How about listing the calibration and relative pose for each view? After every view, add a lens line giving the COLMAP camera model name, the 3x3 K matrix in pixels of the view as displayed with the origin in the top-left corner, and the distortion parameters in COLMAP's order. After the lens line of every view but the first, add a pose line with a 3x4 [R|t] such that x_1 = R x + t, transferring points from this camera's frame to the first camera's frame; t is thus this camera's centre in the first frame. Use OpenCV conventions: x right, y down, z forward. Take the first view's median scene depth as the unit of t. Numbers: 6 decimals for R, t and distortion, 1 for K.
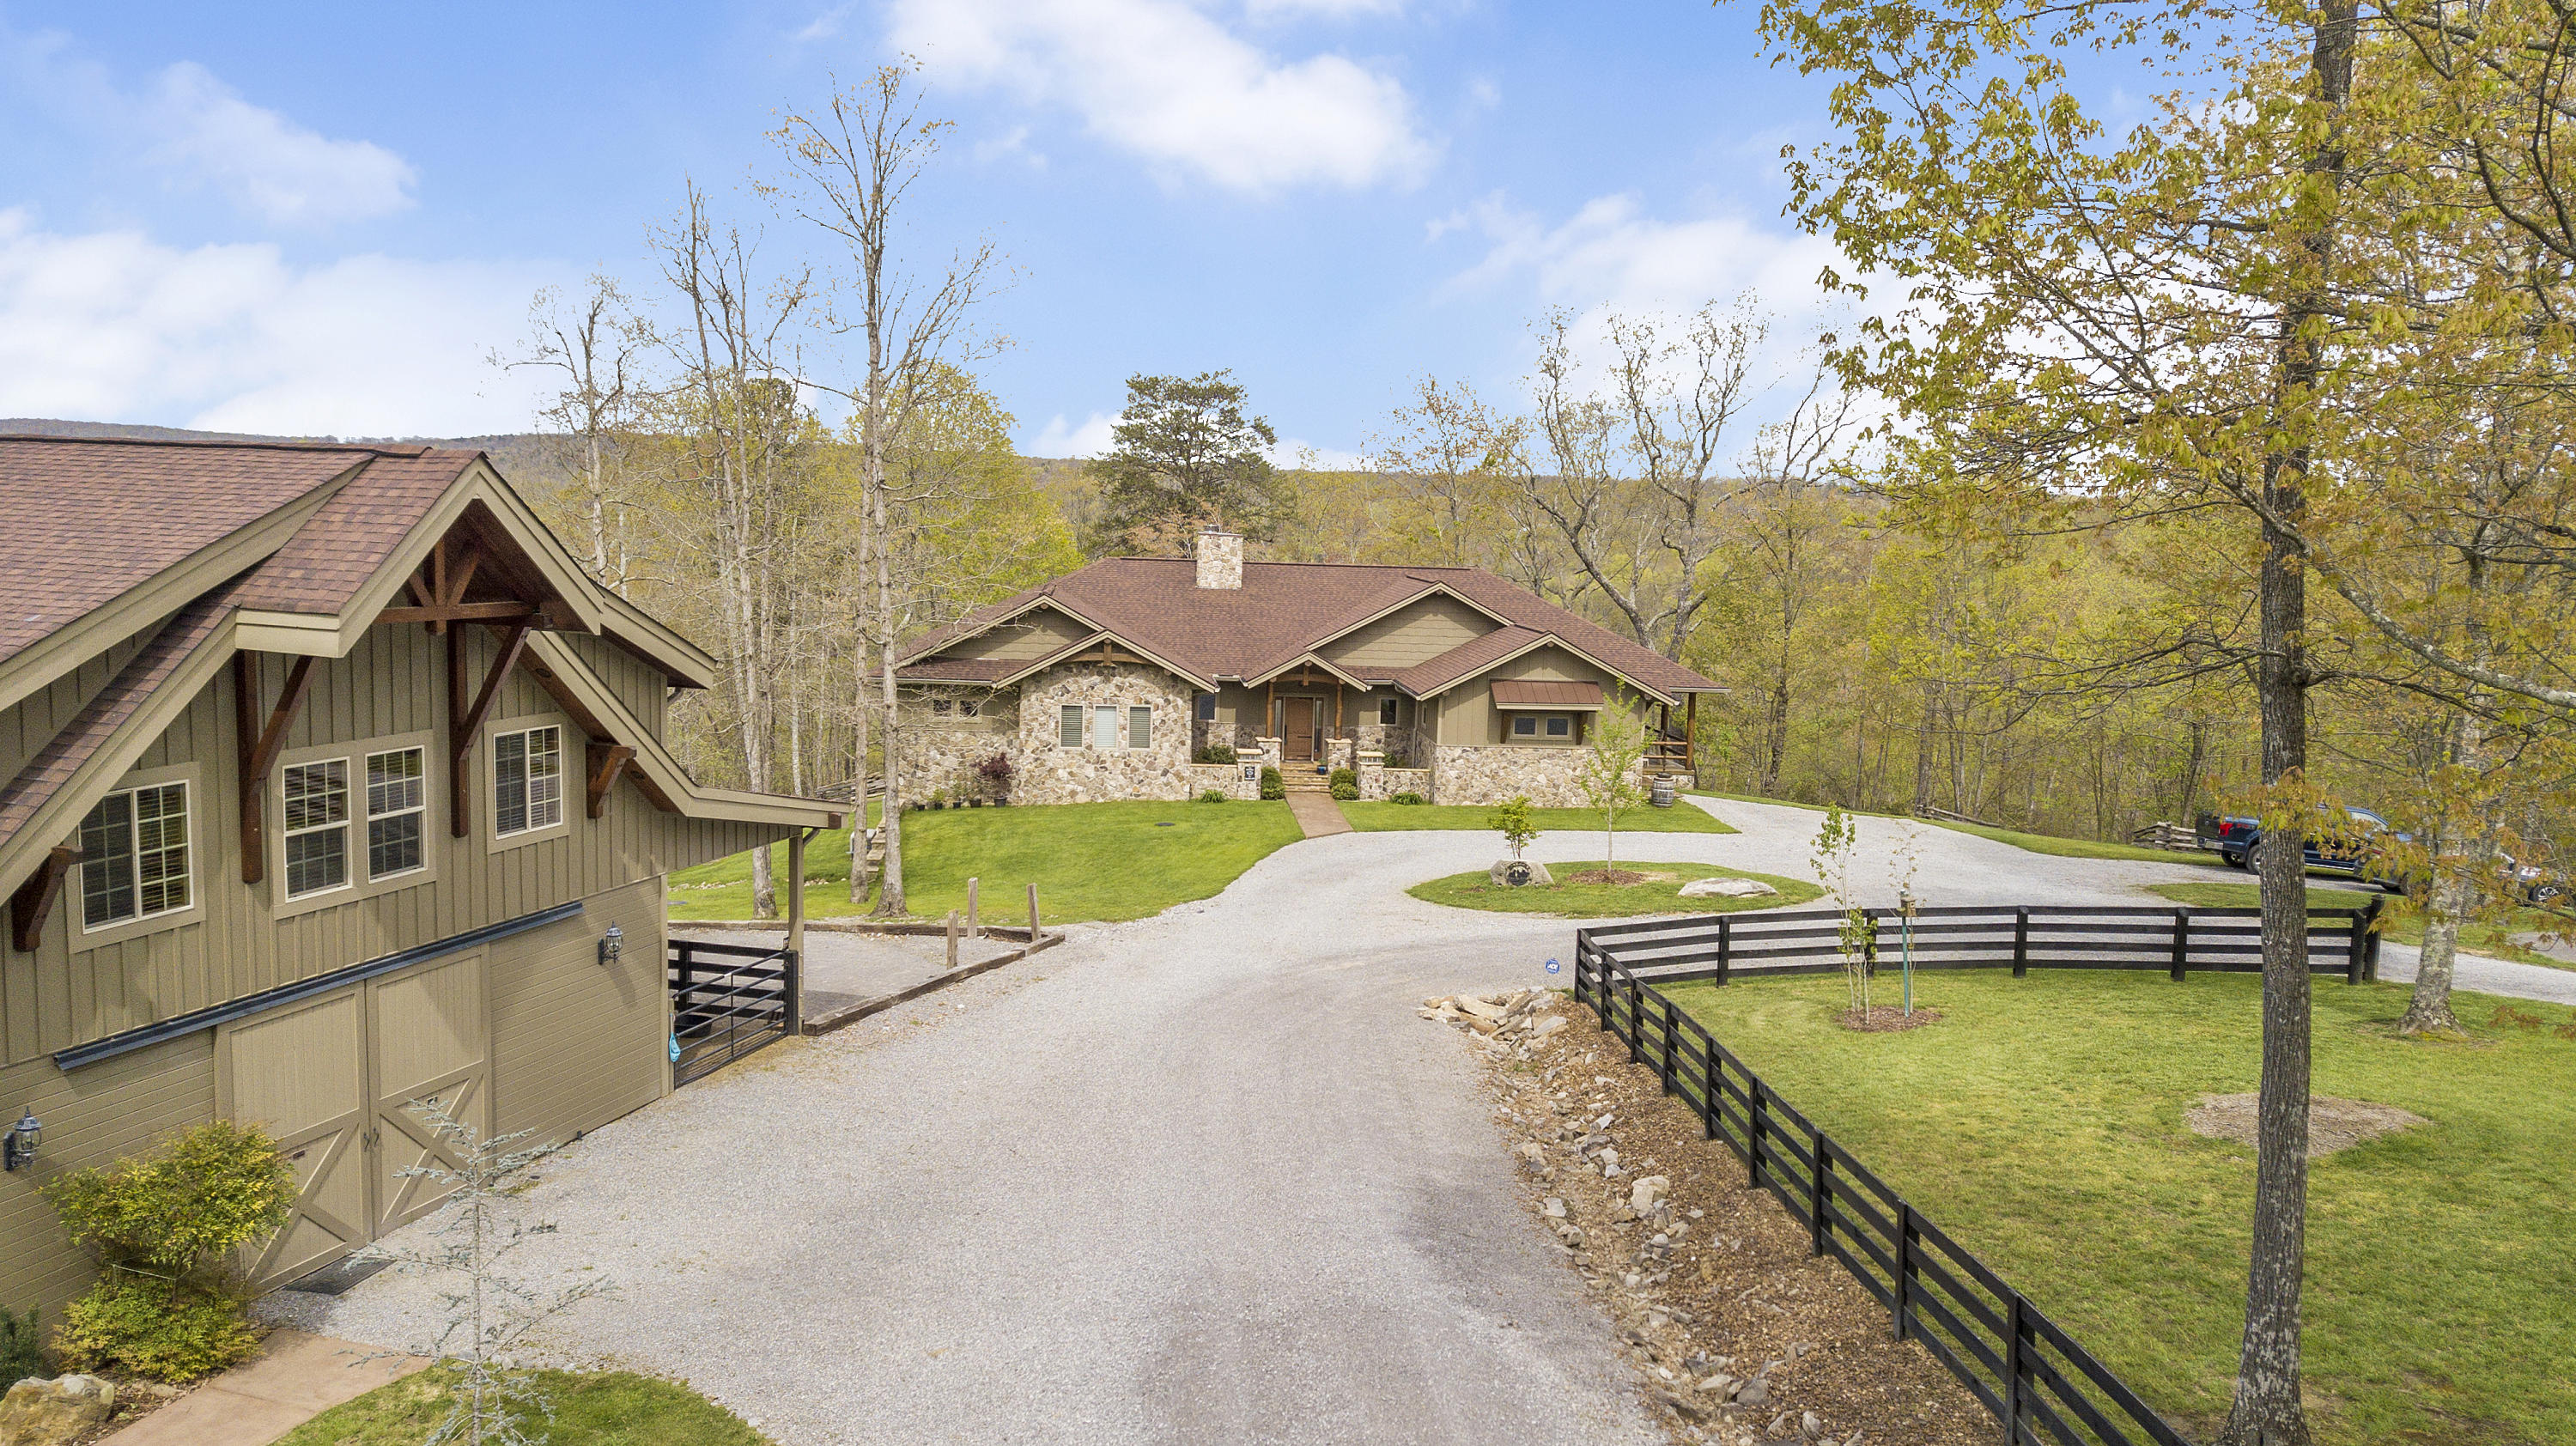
lens RADIAL K [[1944.6, 0, 1275.5], [0, 1944.6, 756.9], [0, 0, 1]] dist [0.036230, -0.038449]
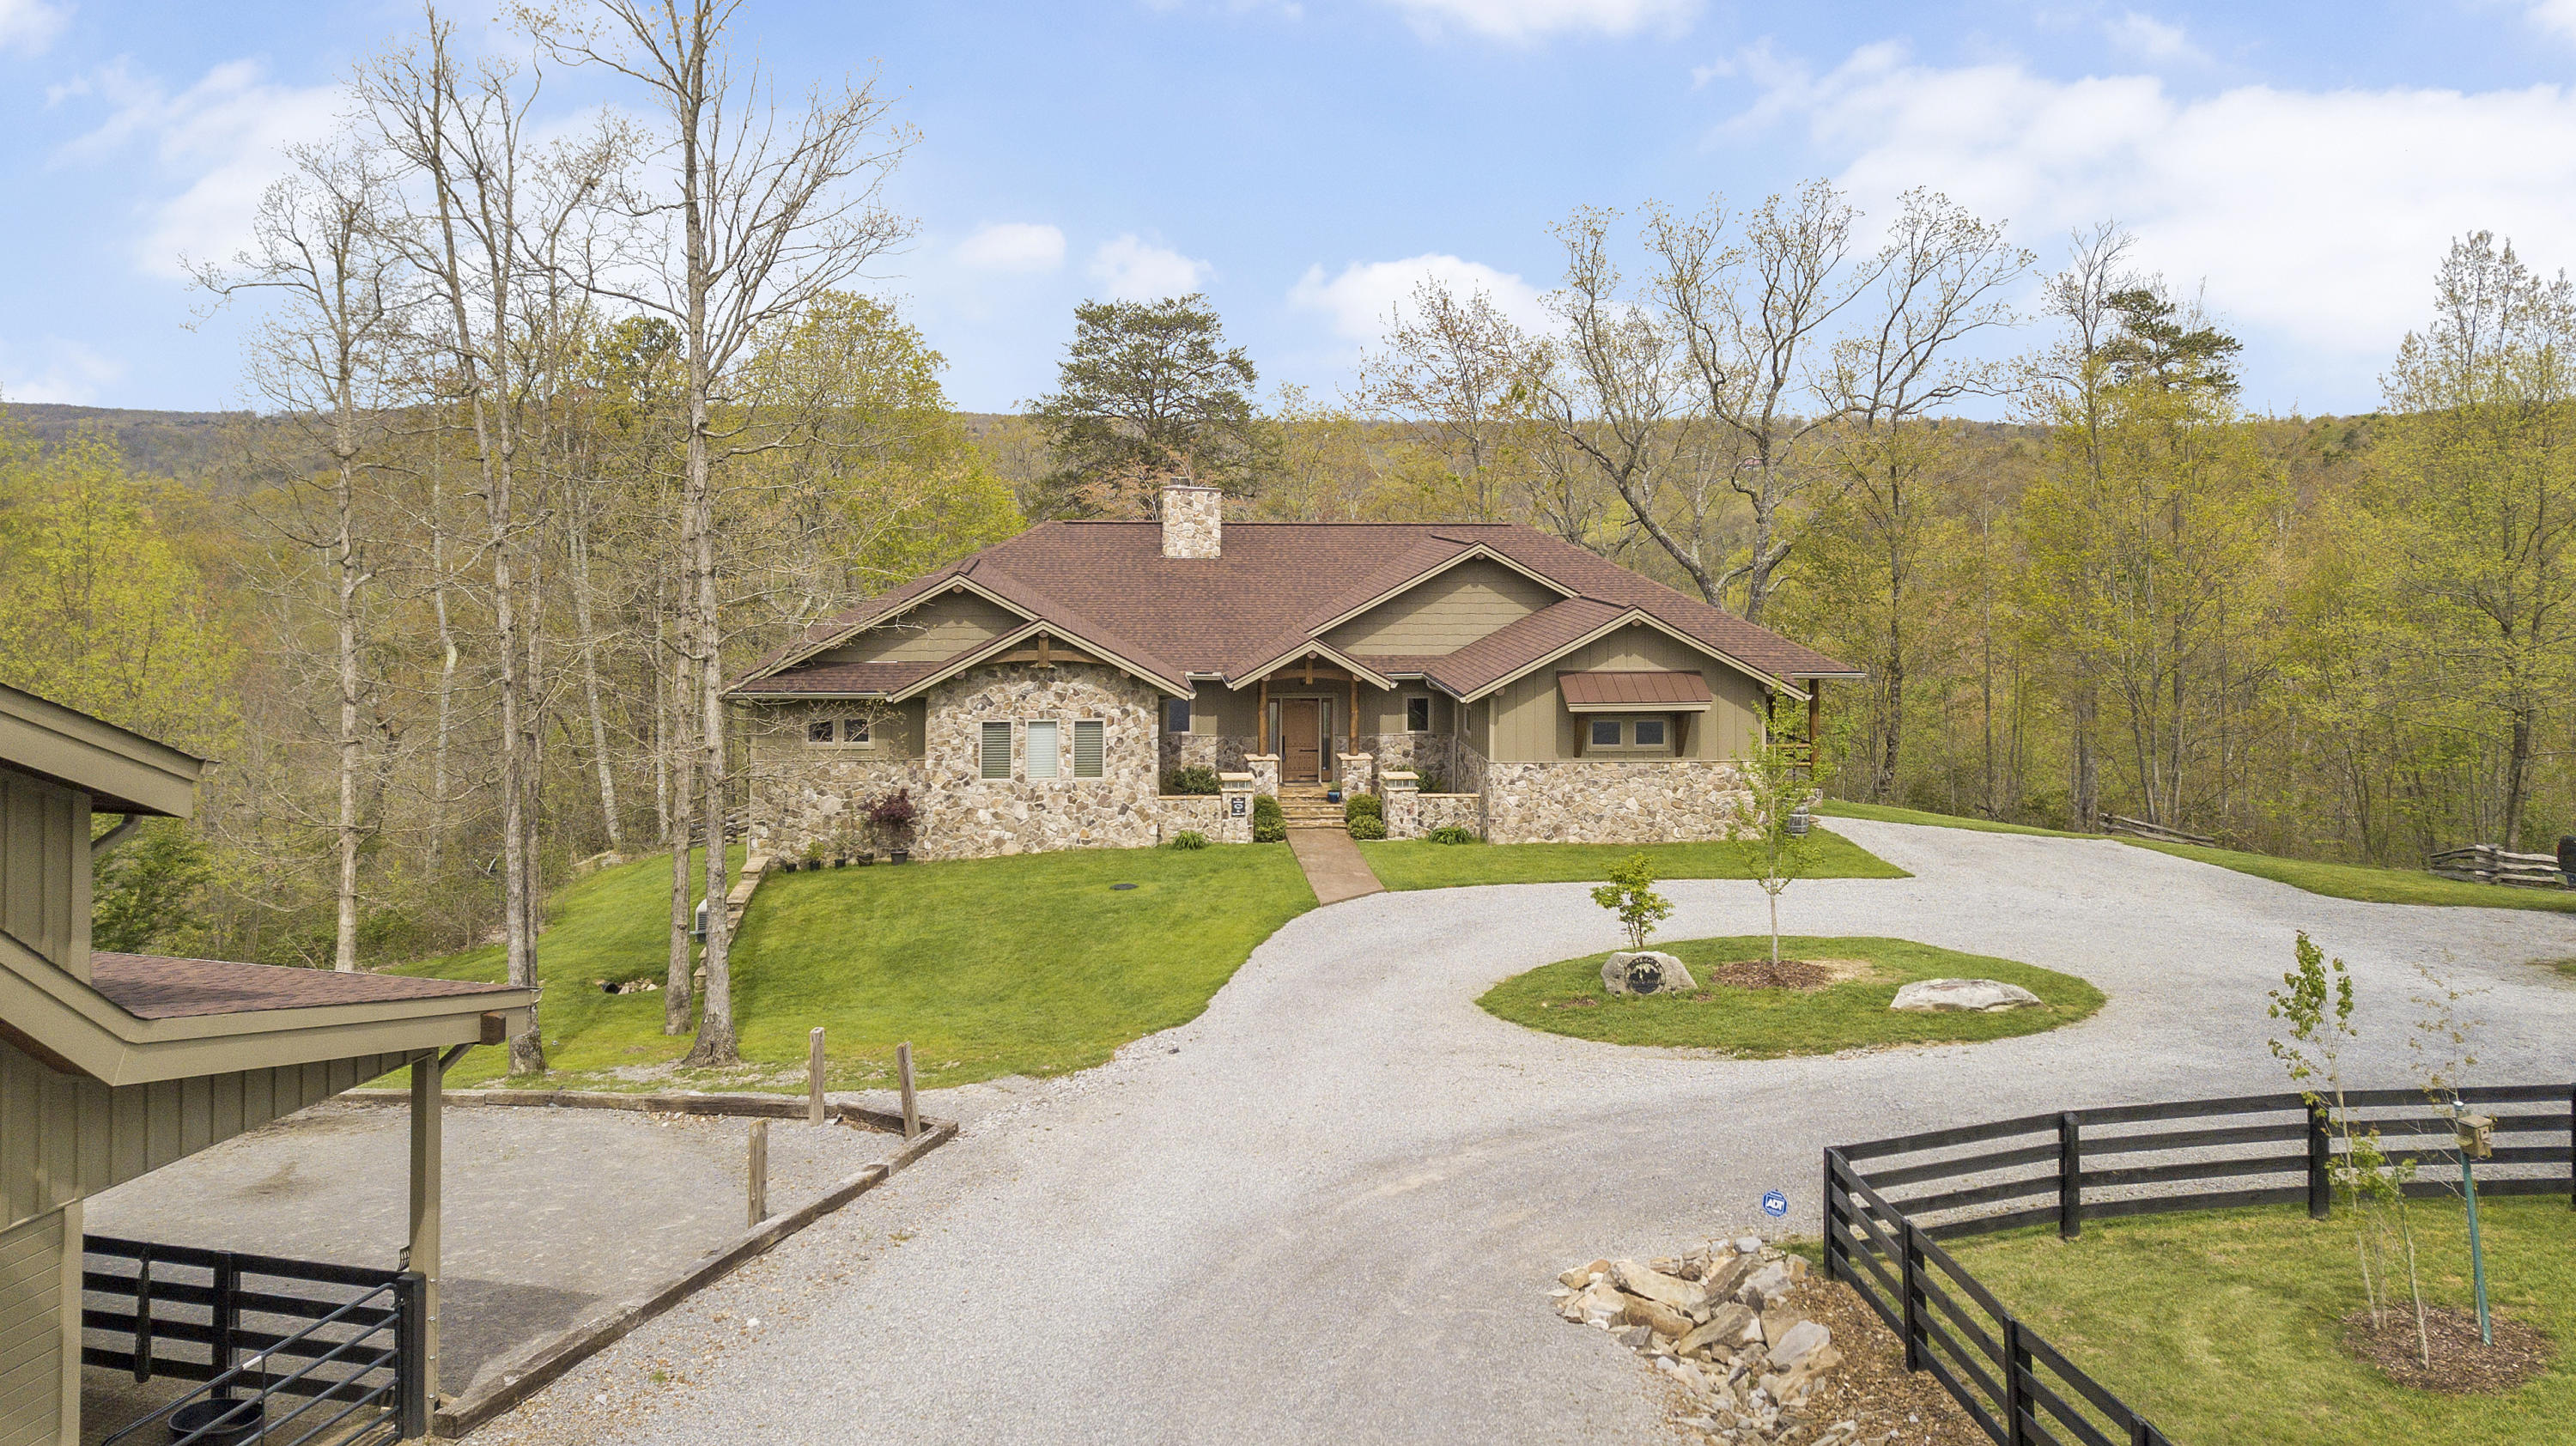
lens RADIAL K [[2068.5, 0, 1289.2], [0, 2068.5, 460.8], [0, 0, 1]] dist [0.043162, -0.005191]
pose [[0.999515, -0.024372, 0.019381, -0.005965], [0.026634, 0.991594, -0.126618, -0.022197], [-0.016132, 0.127073, 0.991762, 0.202728]]
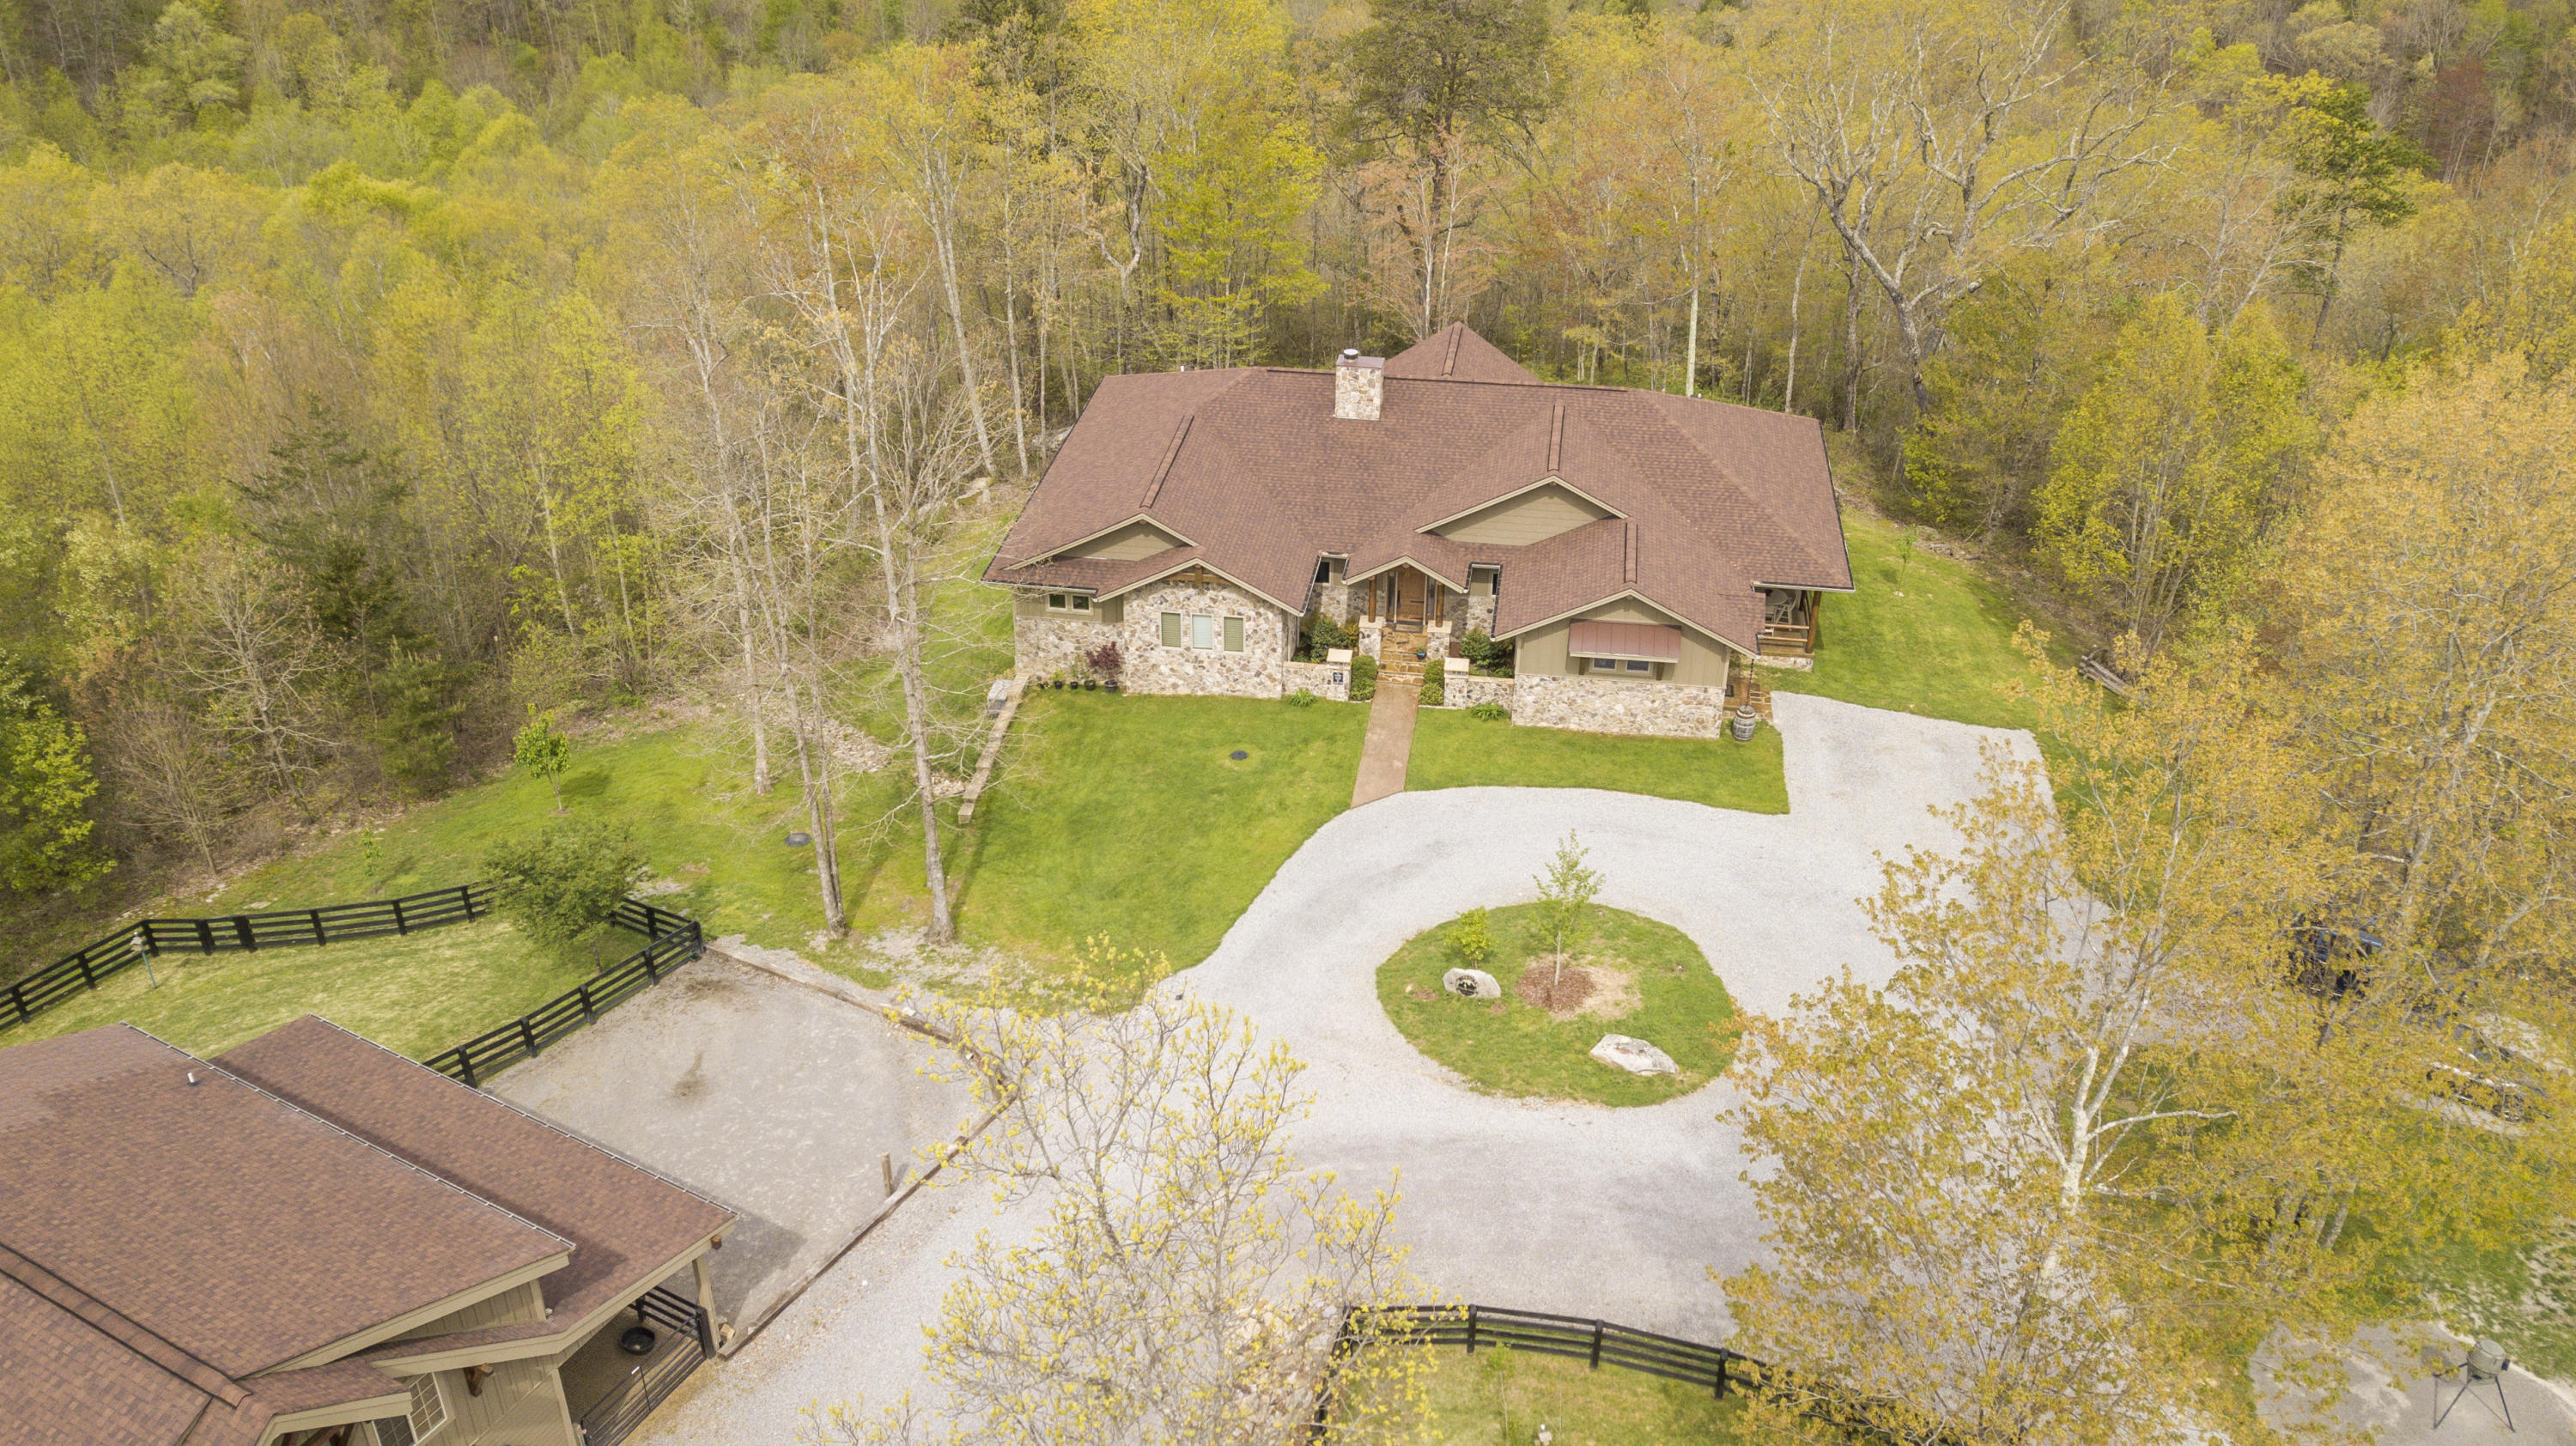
lens RADIAL K [[1932.7, 0, 1269.3], [0, 1932.7, 776.2], [0, 0, 1]] dist [0.209437, -0.000279]
pose [[0.969849, 0.102312, -0.221189, 0.190643], [0.001211, 0.905573, 0.424188, -0.393682], [0.243703, -0.411667, 0.878146, 0.048005]]
